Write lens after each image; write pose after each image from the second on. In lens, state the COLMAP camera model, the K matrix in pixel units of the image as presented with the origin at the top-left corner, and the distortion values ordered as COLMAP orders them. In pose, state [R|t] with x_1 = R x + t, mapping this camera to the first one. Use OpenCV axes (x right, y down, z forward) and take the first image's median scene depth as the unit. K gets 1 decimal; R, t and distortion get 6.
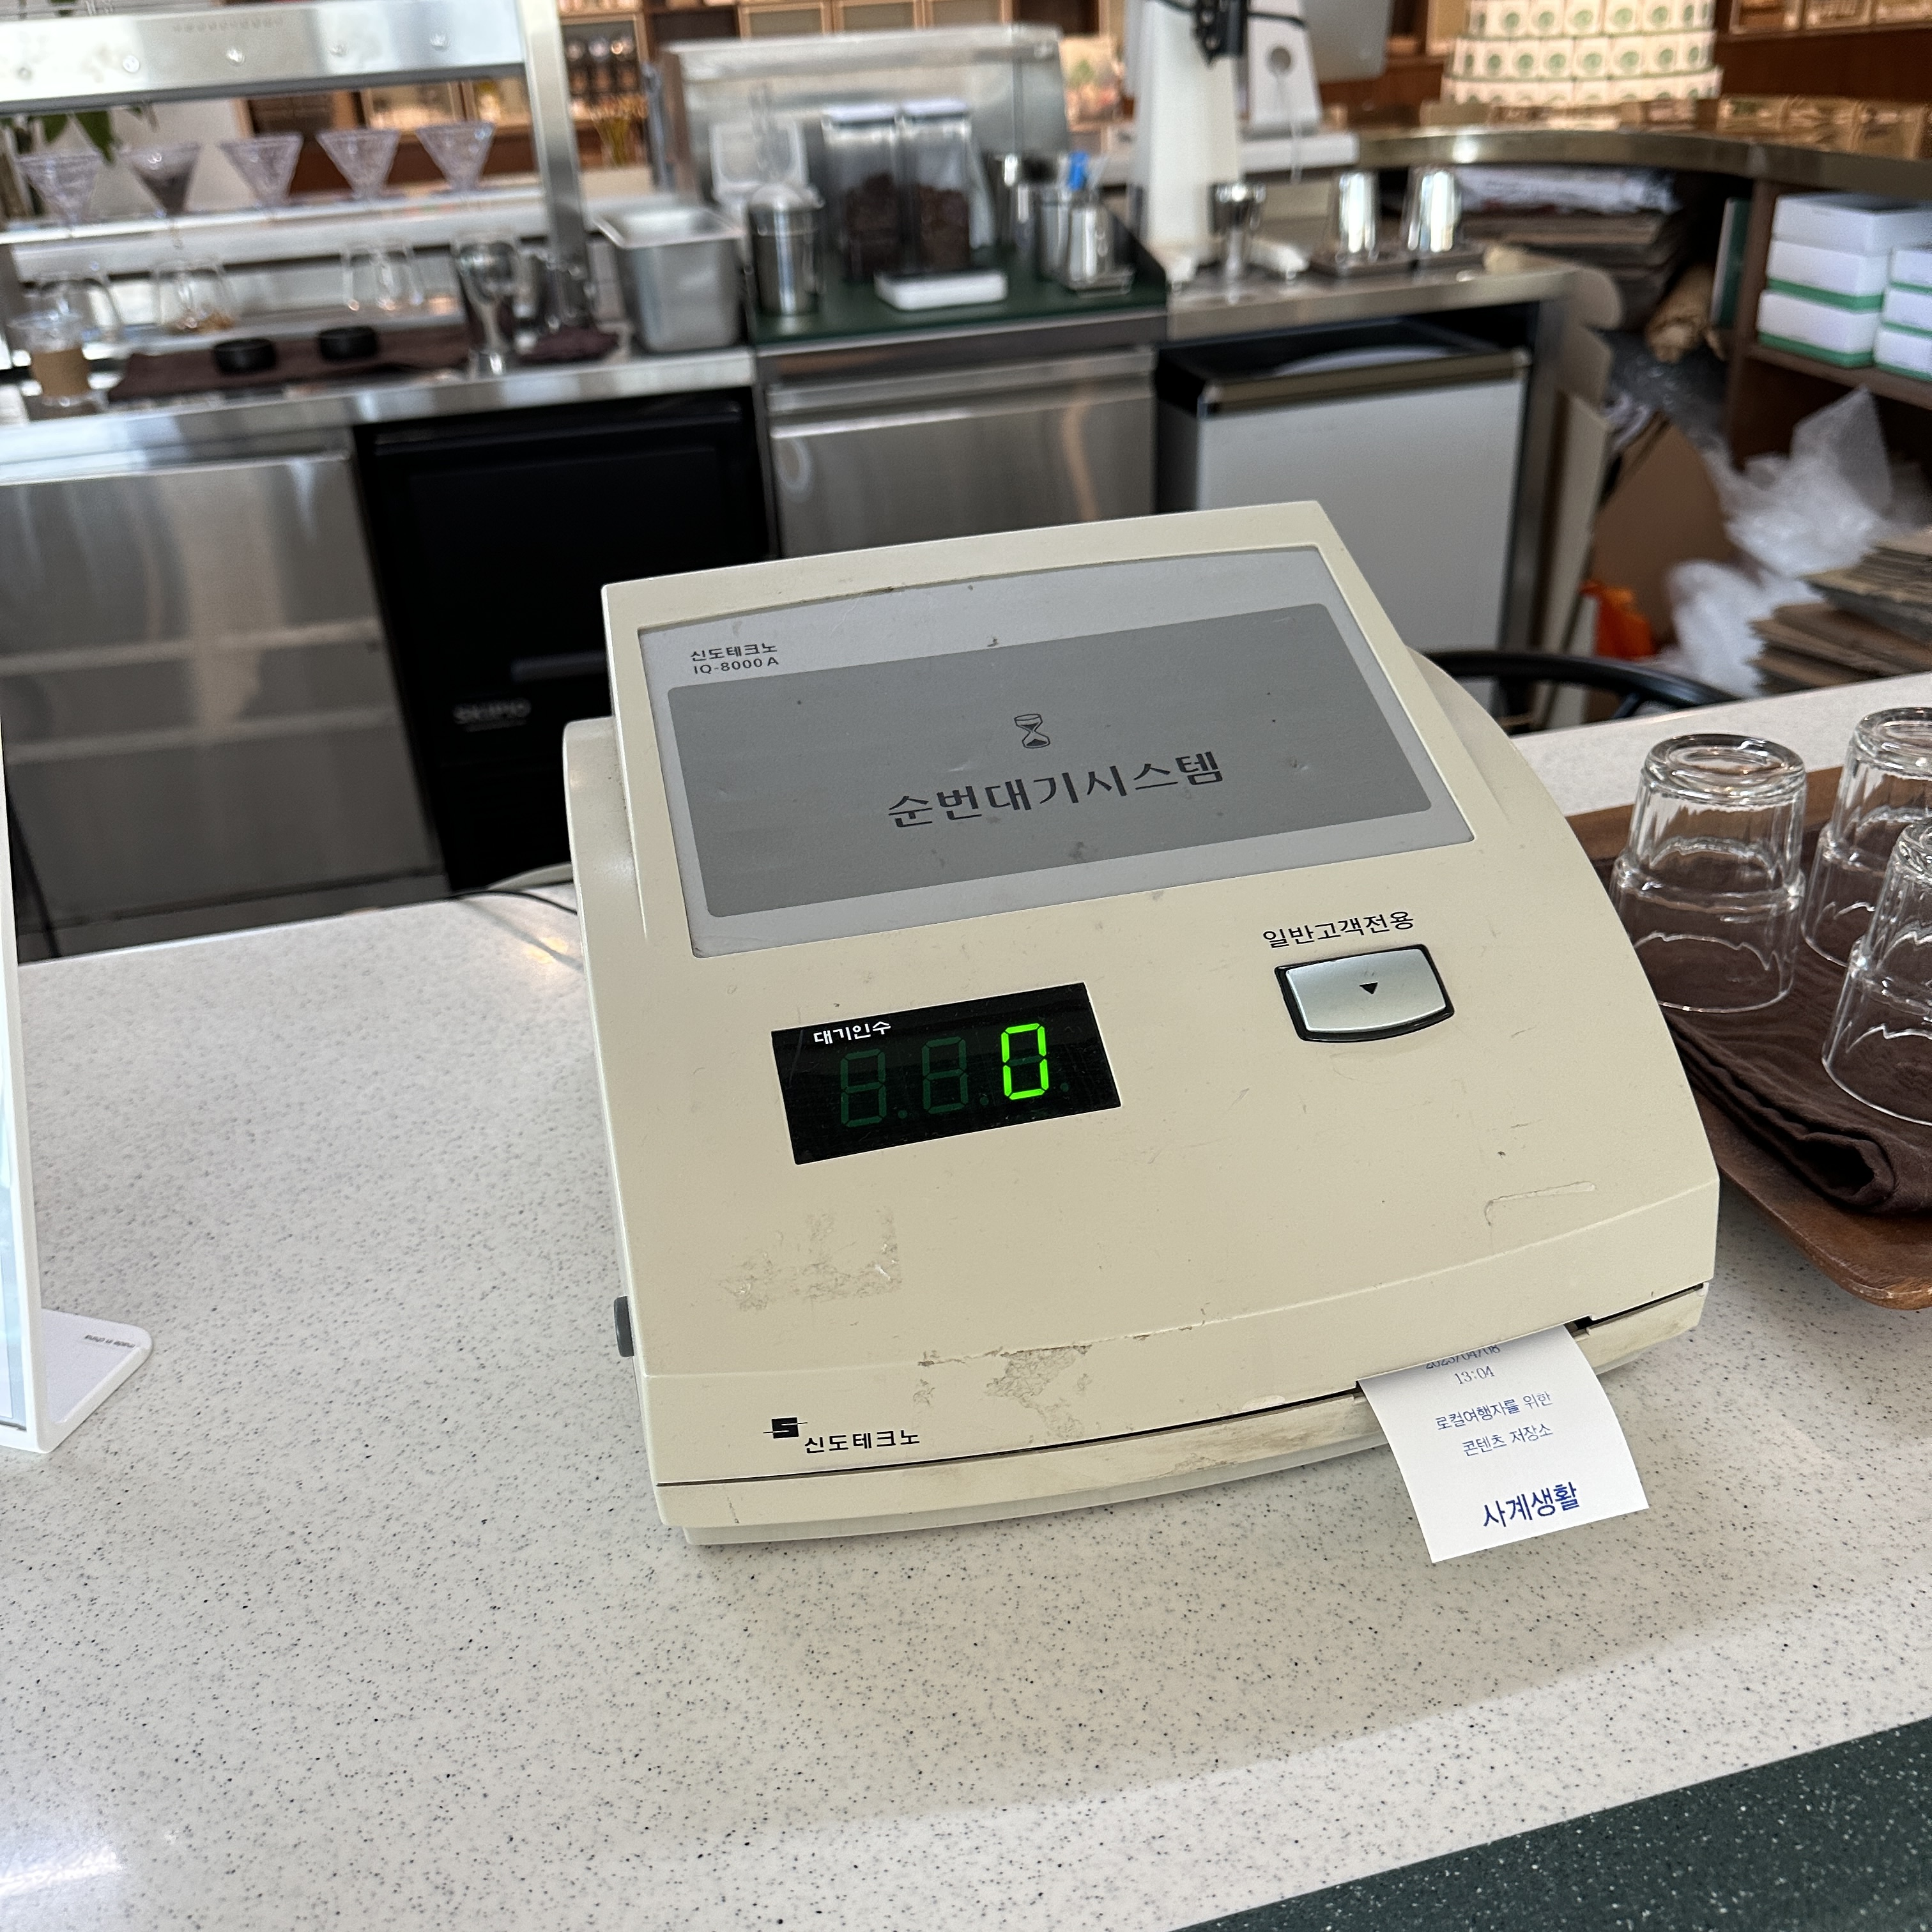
lens RADIAL K [[1867.2, 0, 966.0], [0, 1867.2, 966.0], [0, 0, 1]] dist [0.119149, -0.194785]
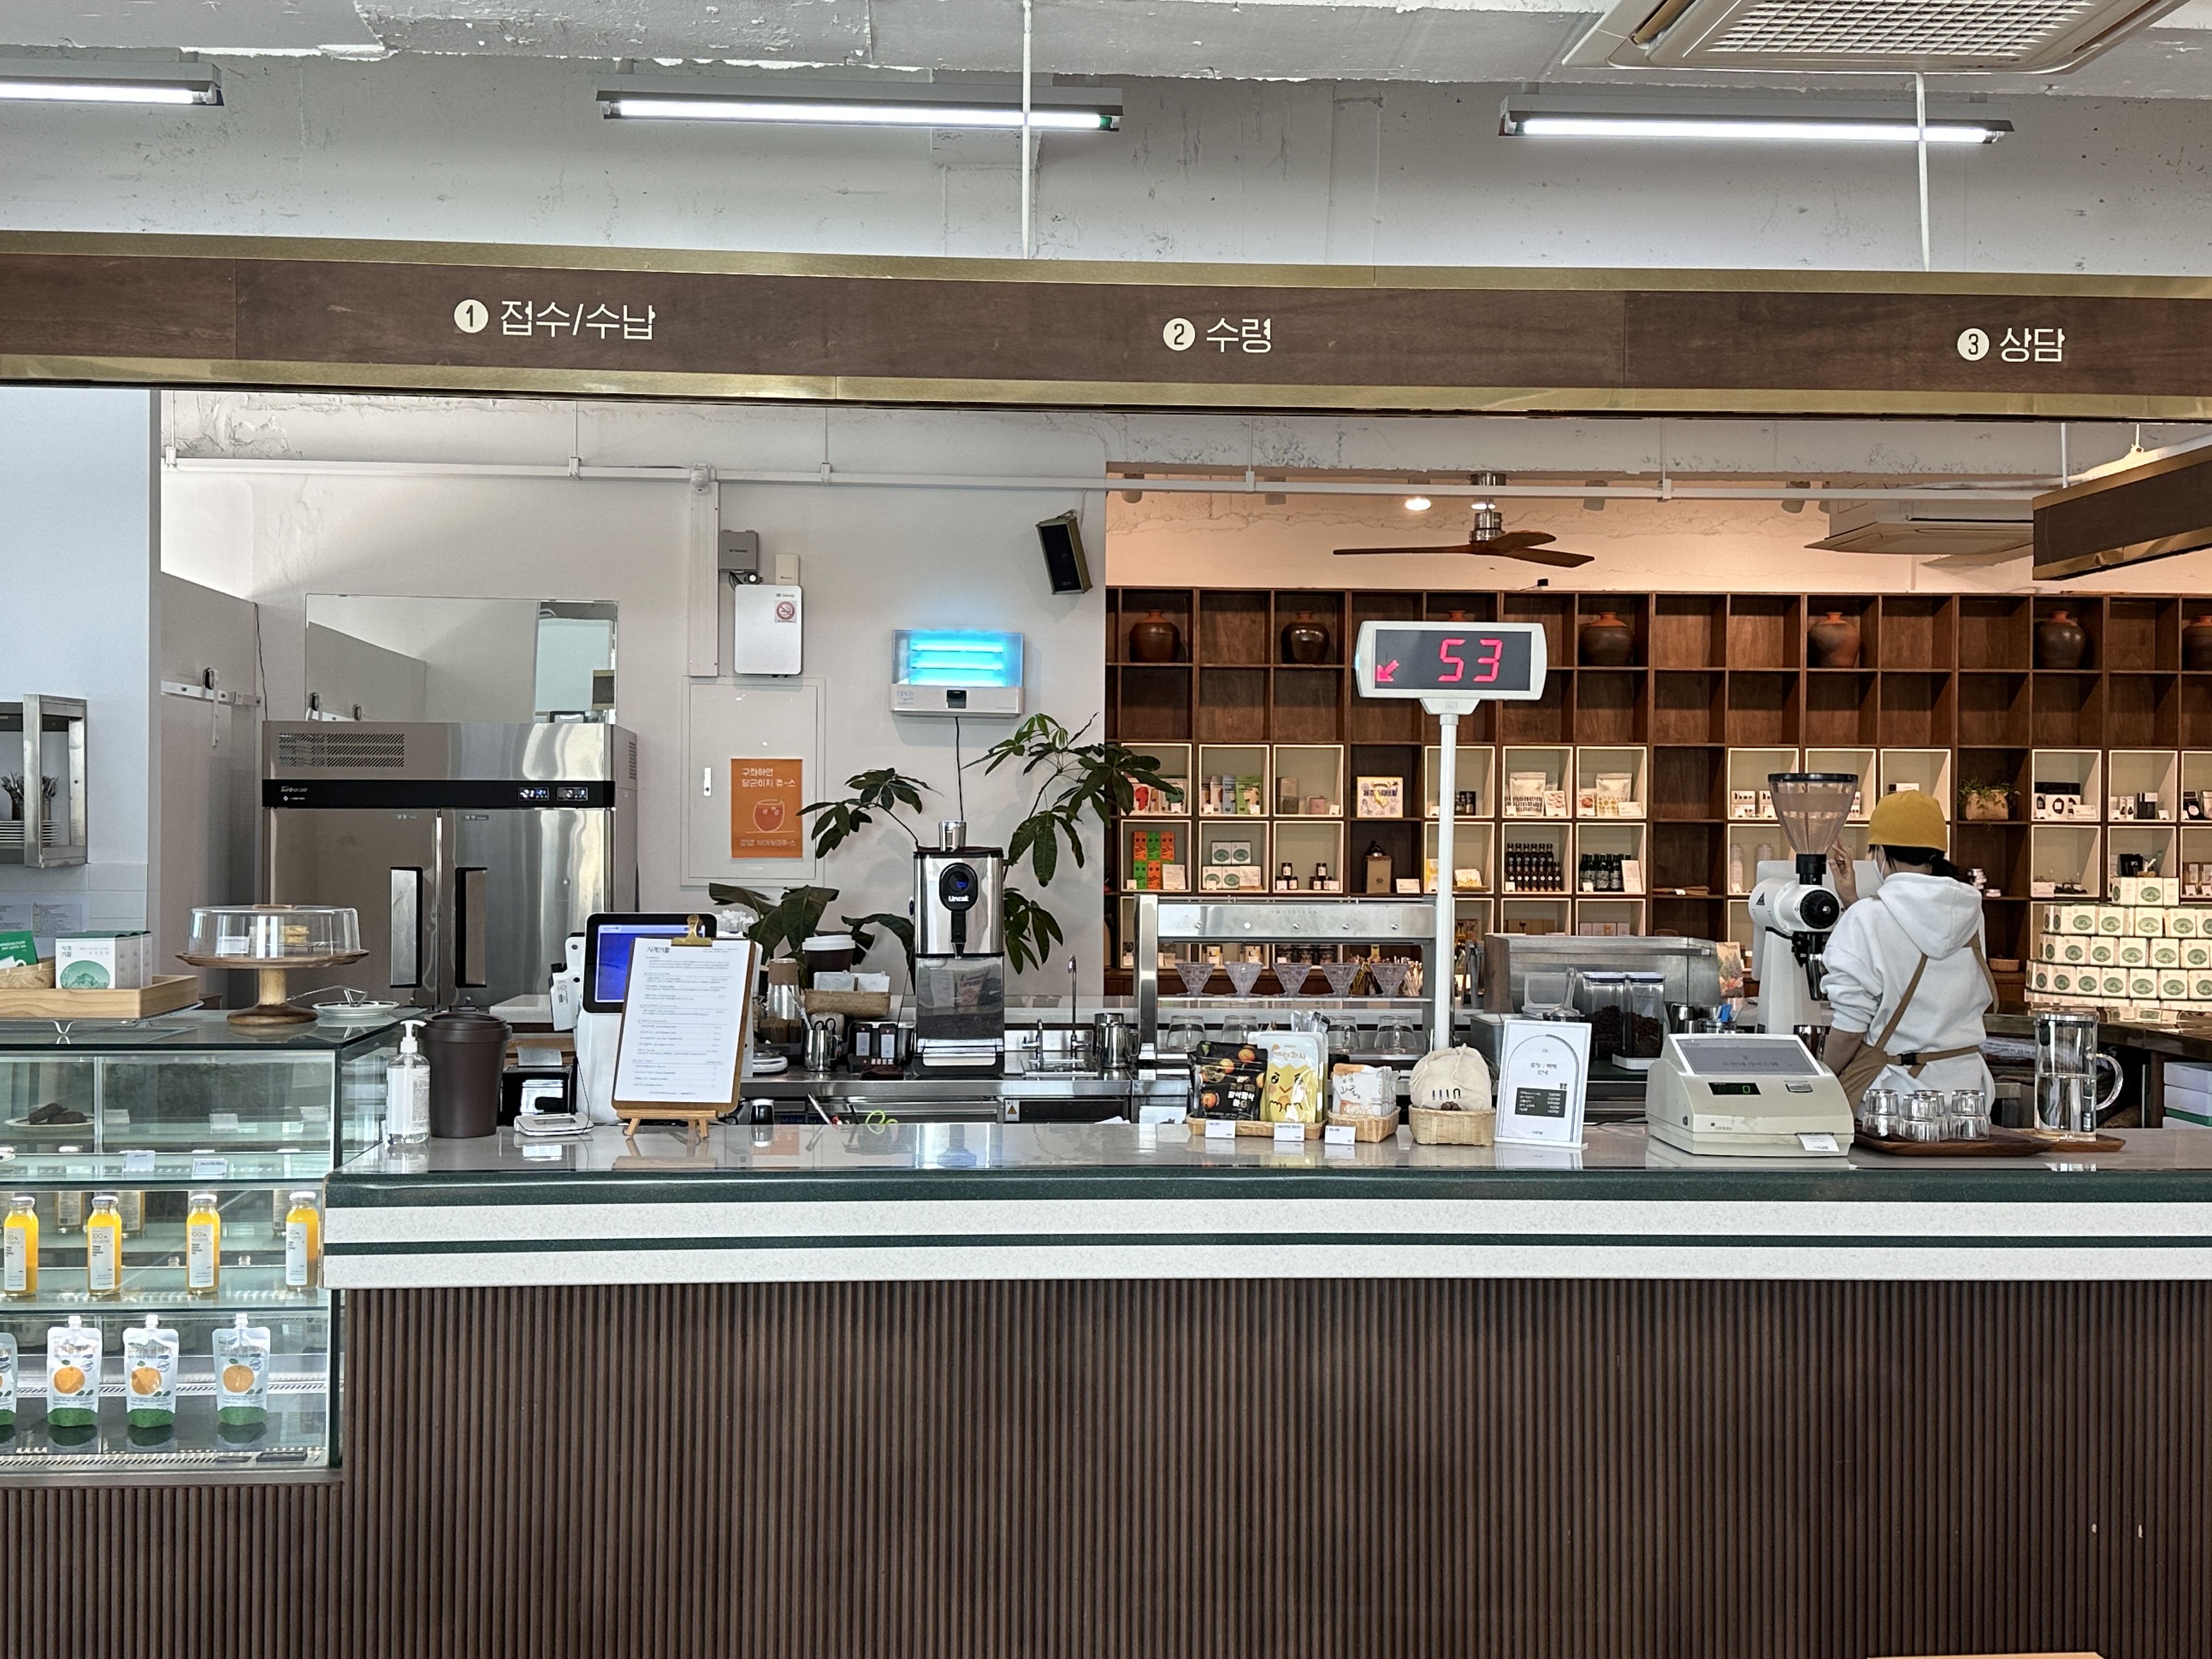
lens RADIAL K [[2427.1, 0, 1106.0], [0, 2427.1, 829.5], [0, 0, 1]] dist [0.136383, 0.004198]
pose [[0.982336, 0.054696, -0.178955, -0.103784], [-0.131999, 0.880400, -0.455492, 0.522765], [0.132638, 0.471067, 0.872068, -1.102003]]
